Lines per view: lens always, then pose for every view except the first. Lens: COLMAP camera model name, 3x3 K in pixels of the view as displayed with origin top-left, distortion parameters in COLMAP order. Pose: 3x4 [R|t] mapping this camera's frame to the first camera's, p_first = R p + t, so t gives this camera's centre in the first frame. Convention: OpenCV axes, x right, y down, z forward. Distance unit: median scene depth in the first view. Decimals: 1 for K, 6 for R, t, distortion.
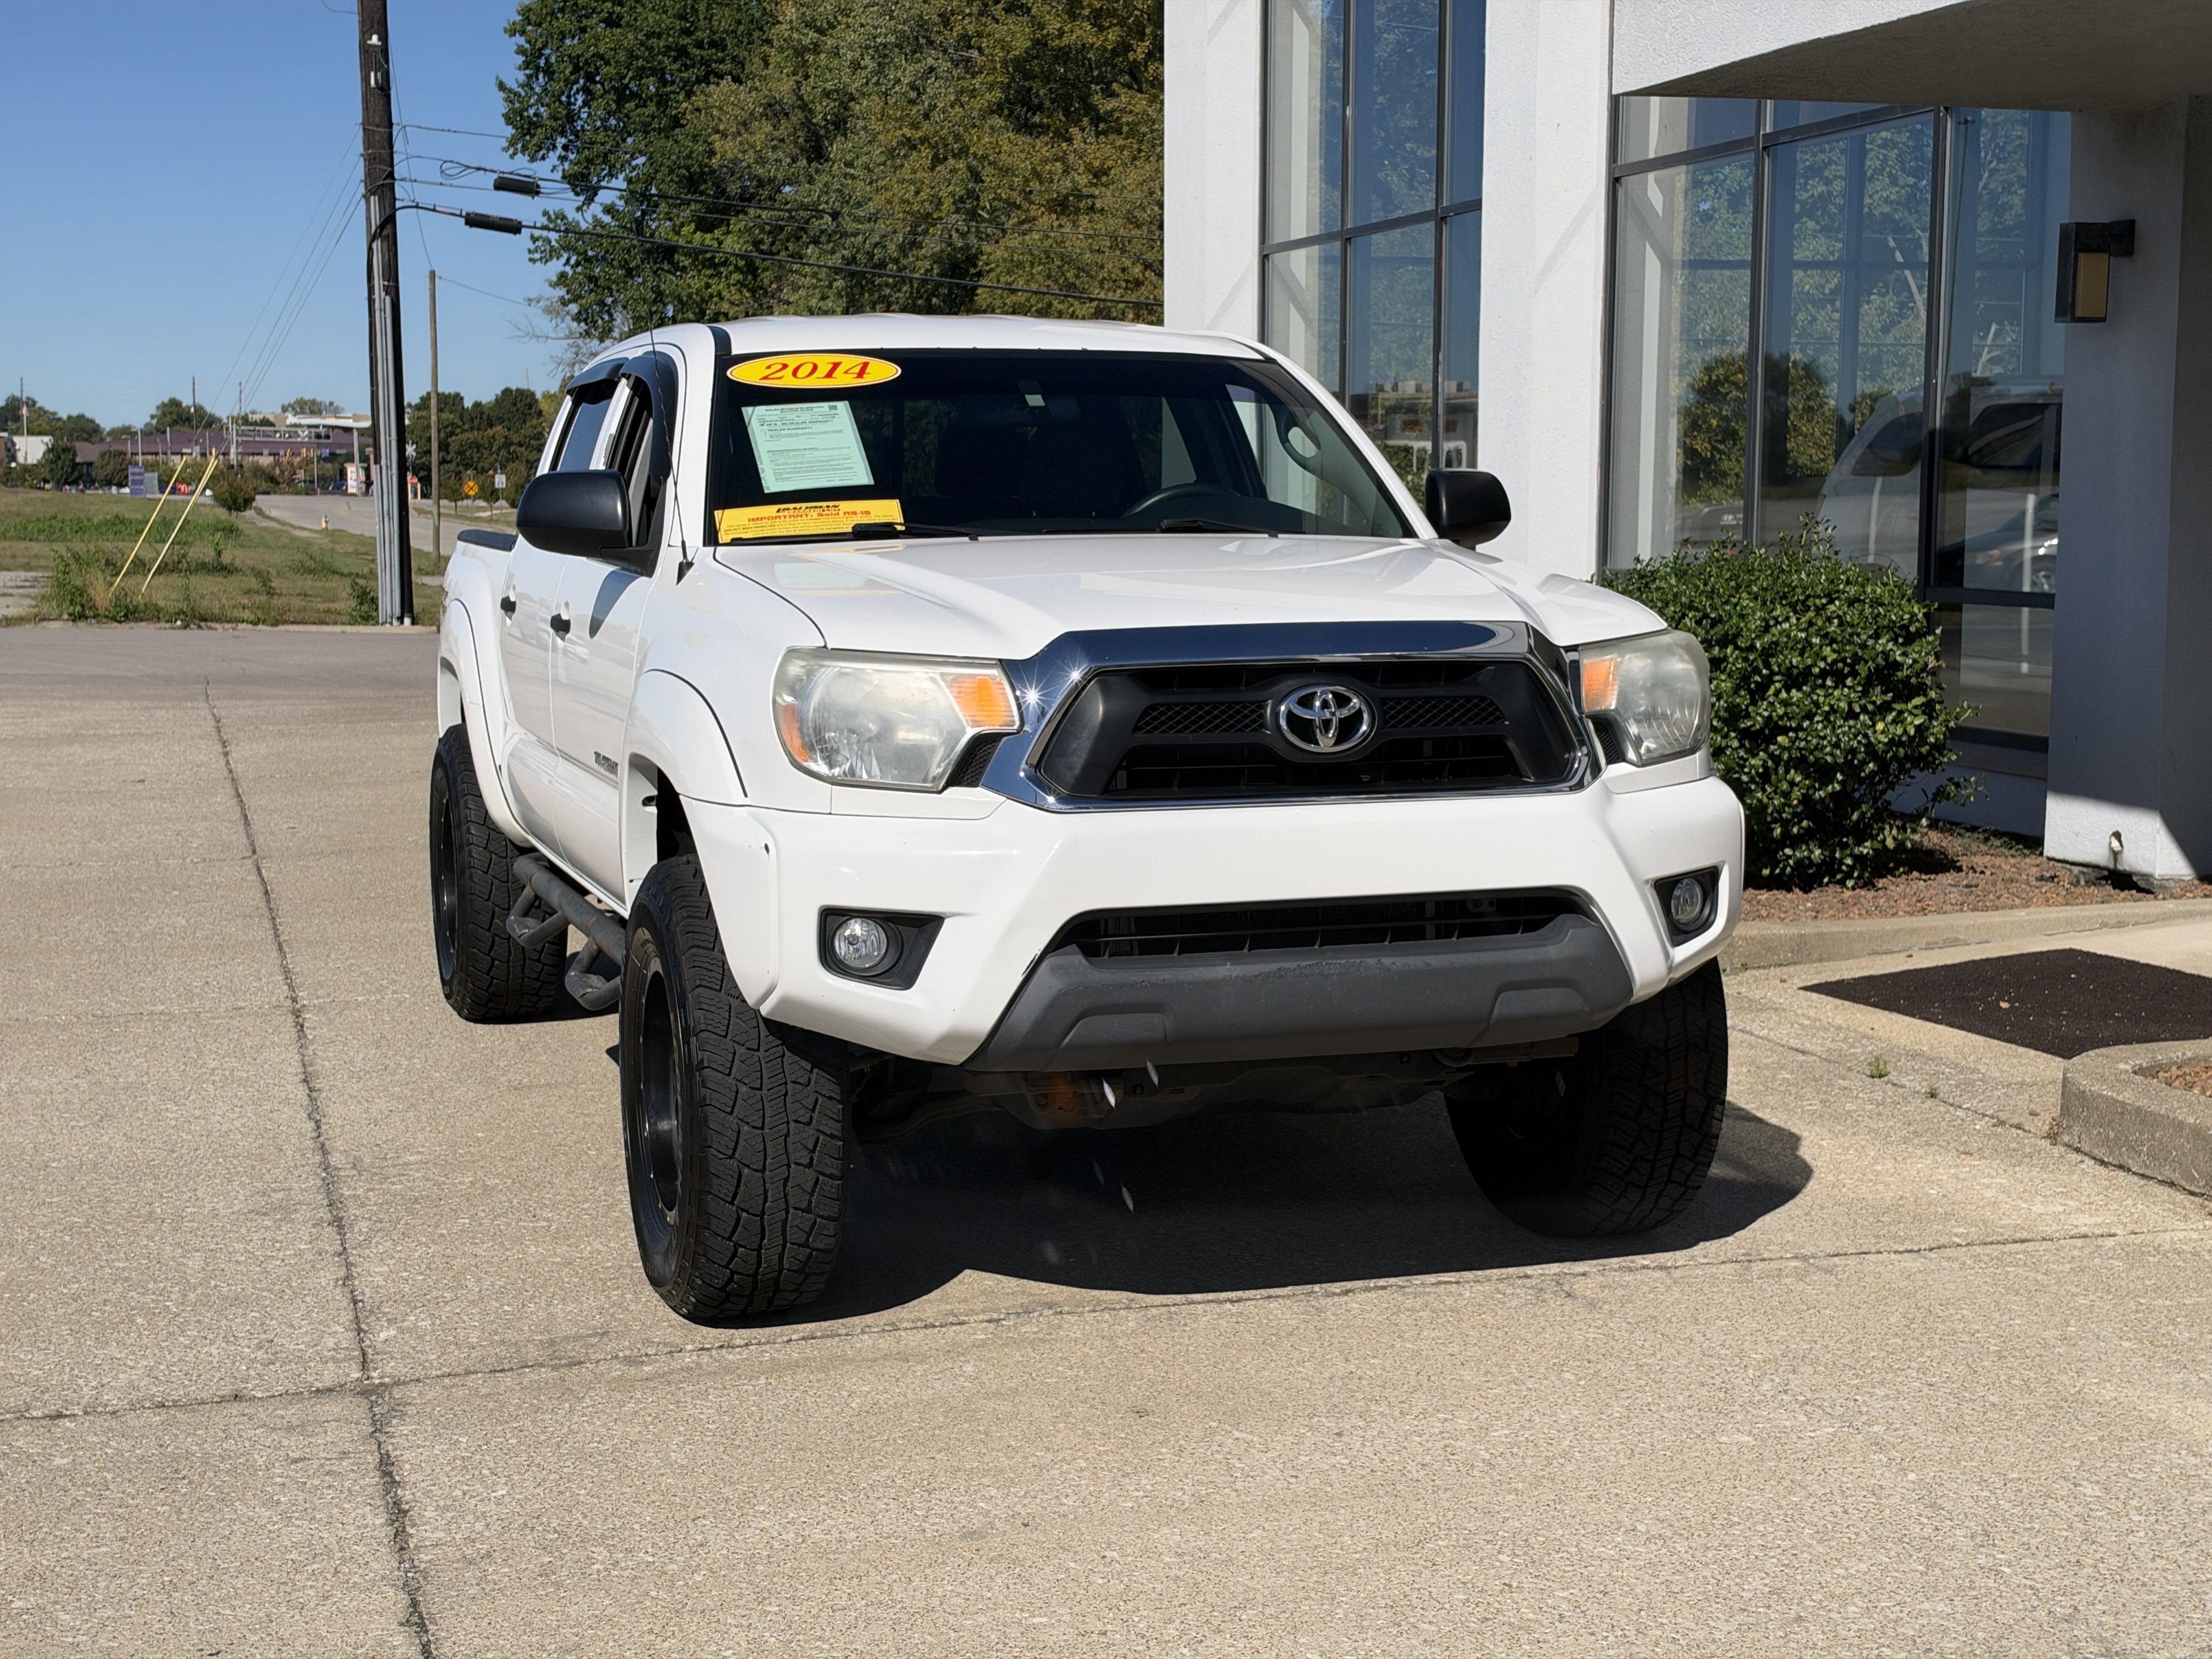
lens RADIAL K [[3178.2, 0, 1131.9], [0, 3178.2, 846.6], [0, 0, 1]] dist [0.149880, 0.000000]
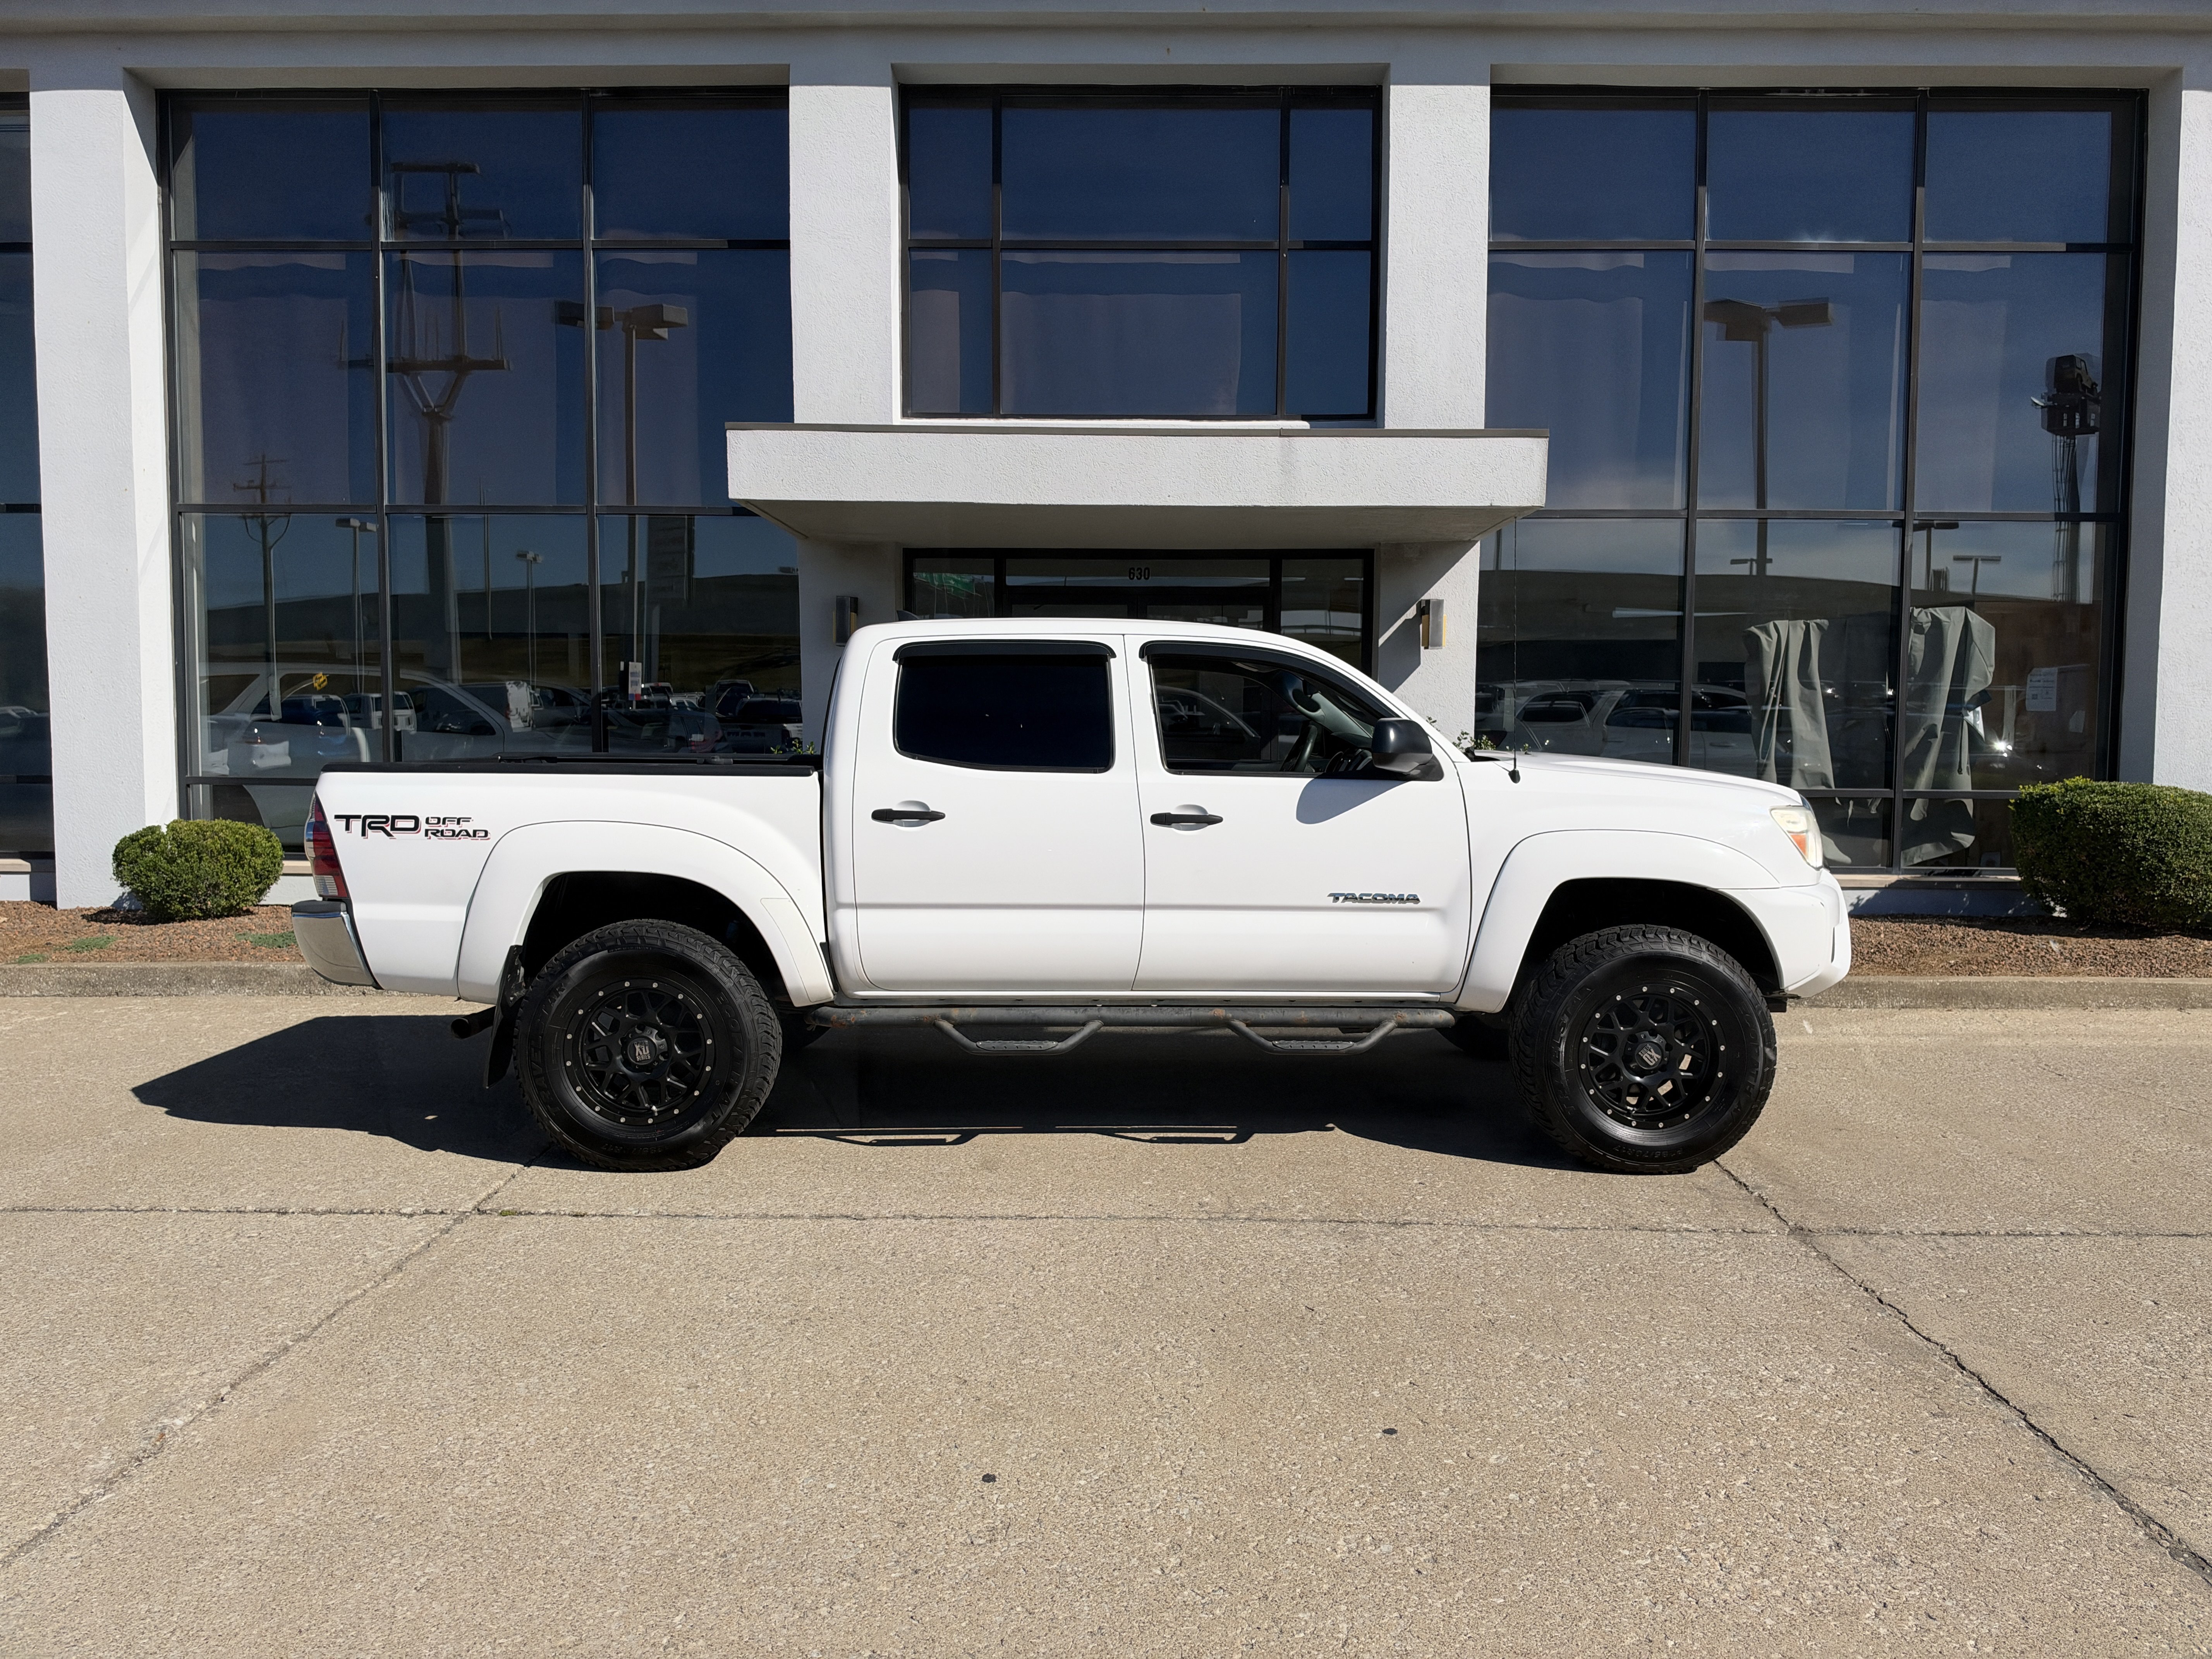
lens RADIAL K [[1628.4, 0, 1118.1], [0, 1628.4, 834.5], [0, 0, 1]] dist [0.000936, -0.013485]
pose [[0.301145, -0.059420, 0.951725, -1.077955], [0.102477, 0.994293, 0.029651, -0.105053], [-0.948056, 0.088601, 0.305516, 0.960380]]
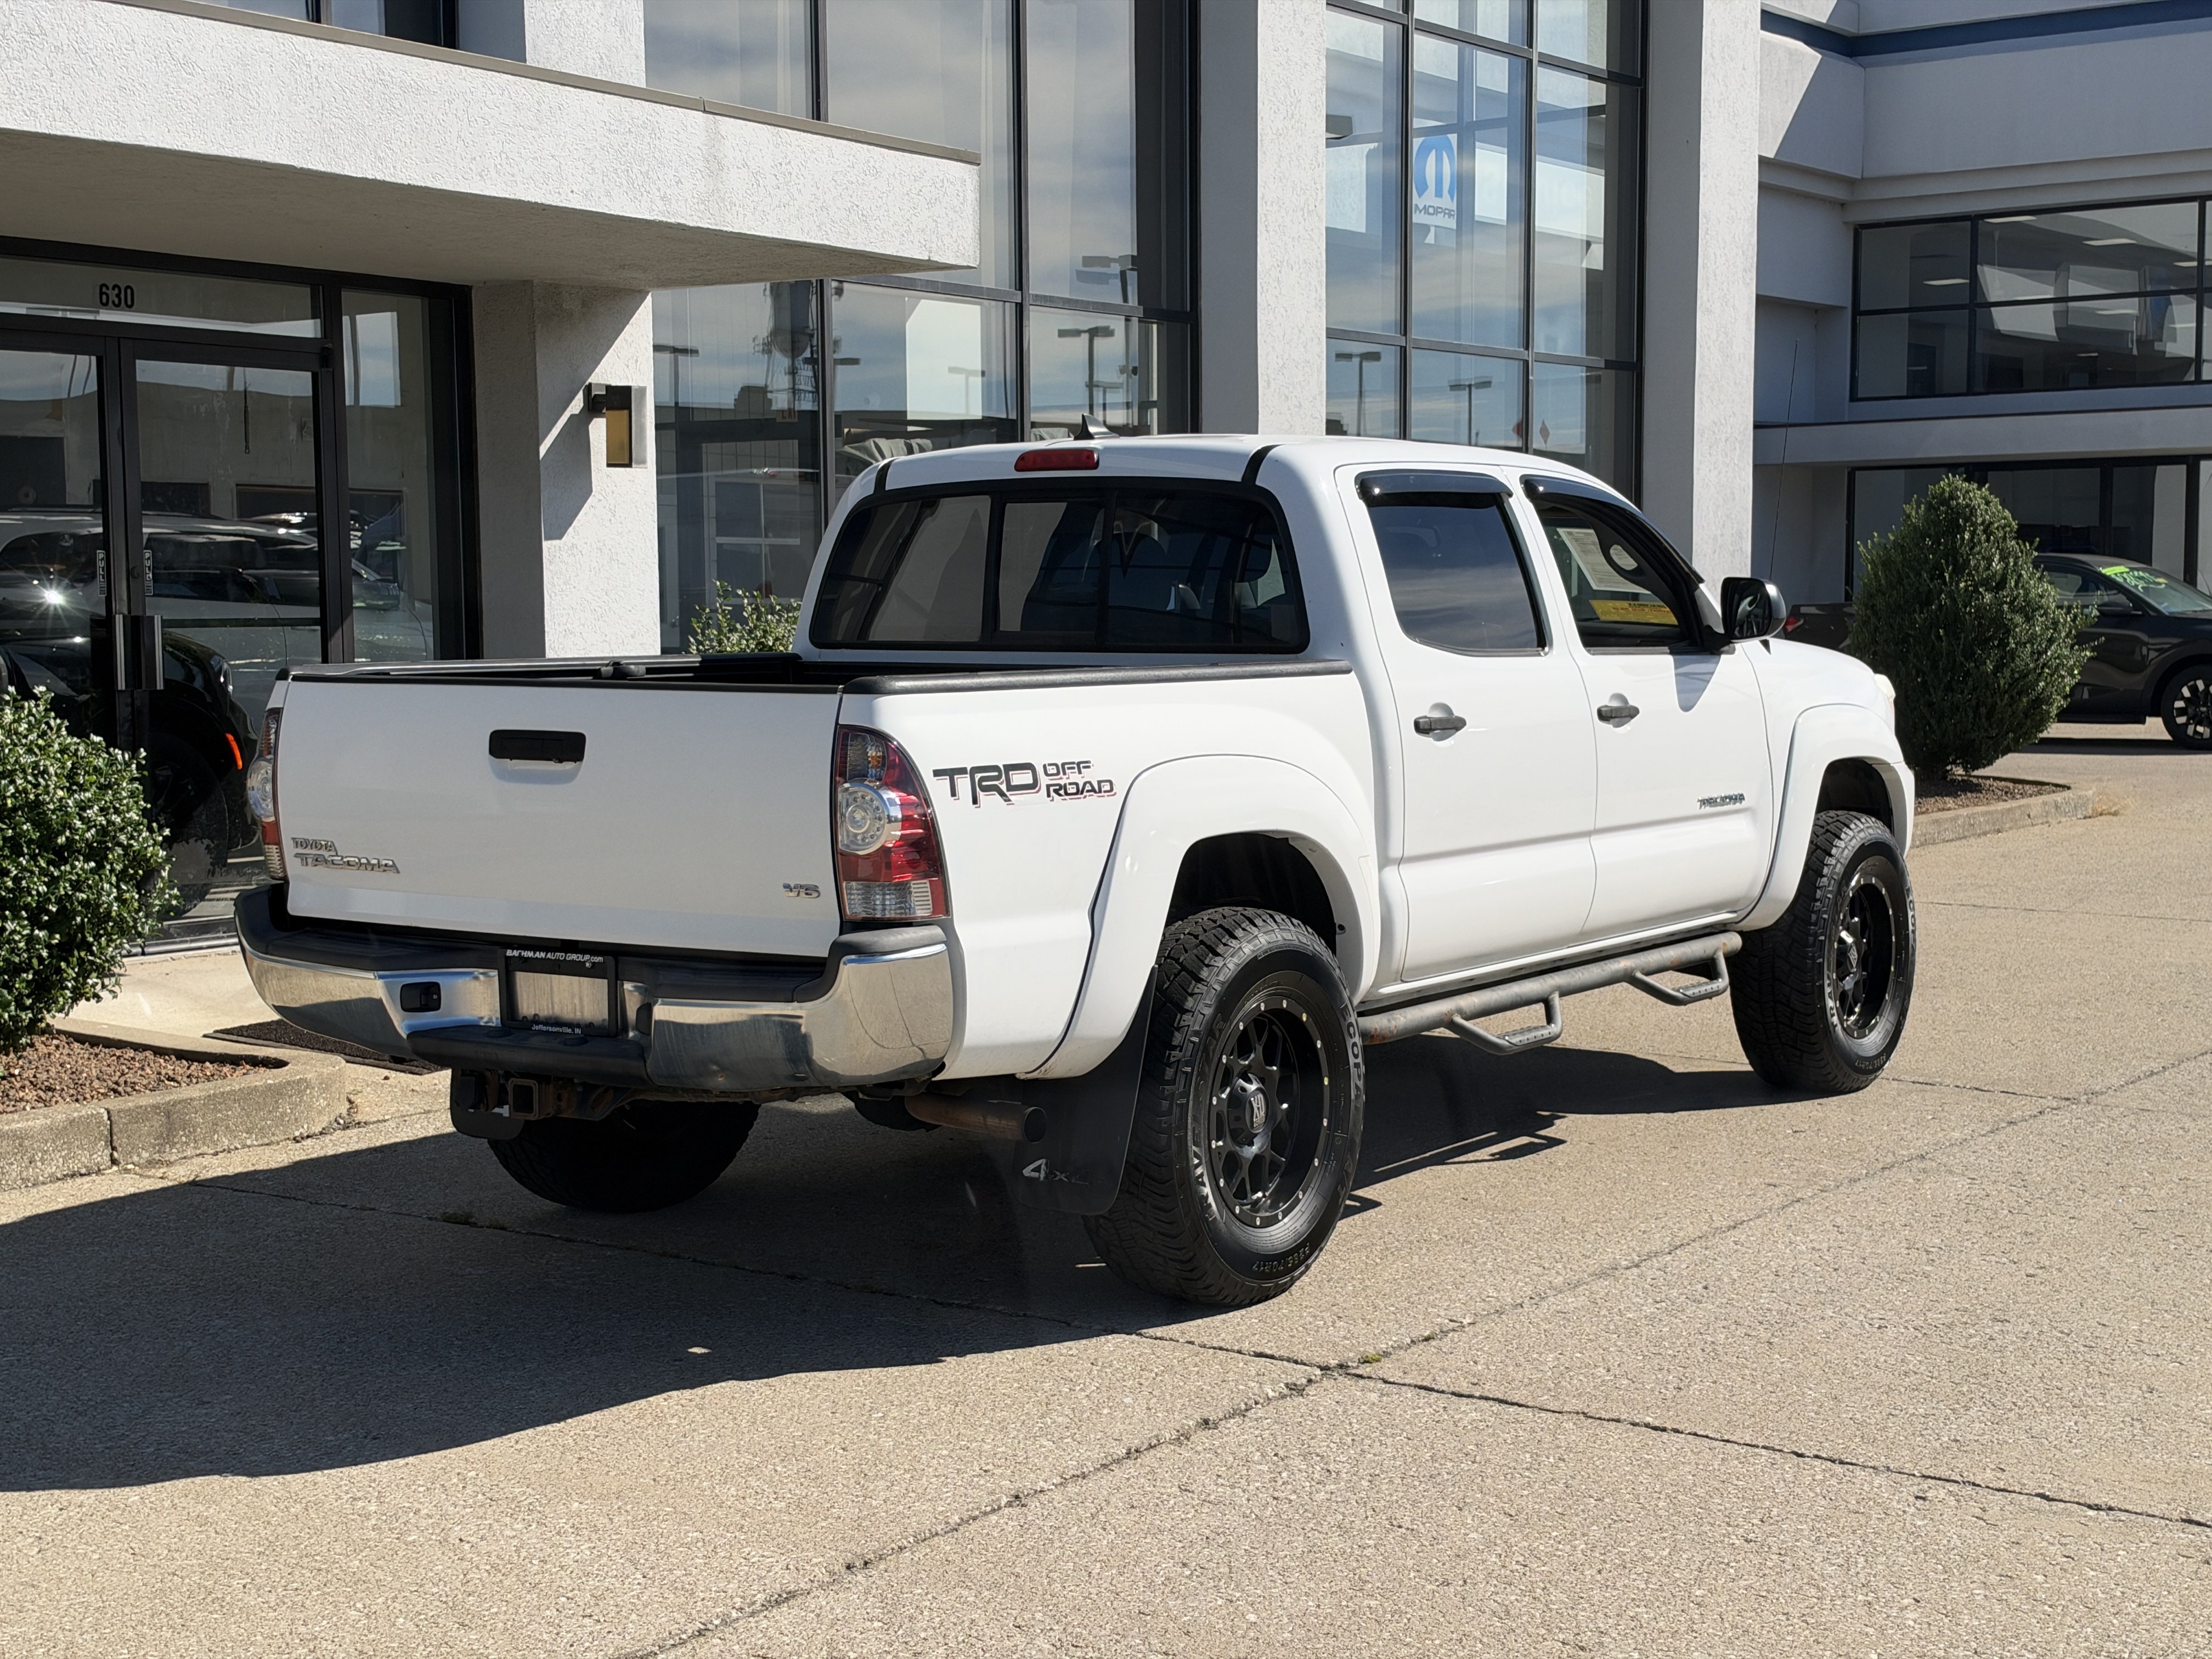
lens RADIAL K [[3178.2, 0, 1108.8], [0, 3178.2, 847.1], [0, 0, 1]] dist [0.149880, 0.000000]
pose [[-0.599740, -0.057468, 0.798129, -1.164463], [0.100579, 0.984094, 0.146436, -0.246683], [-0.793849, 0.168098, -0.584421, 2.167651]]
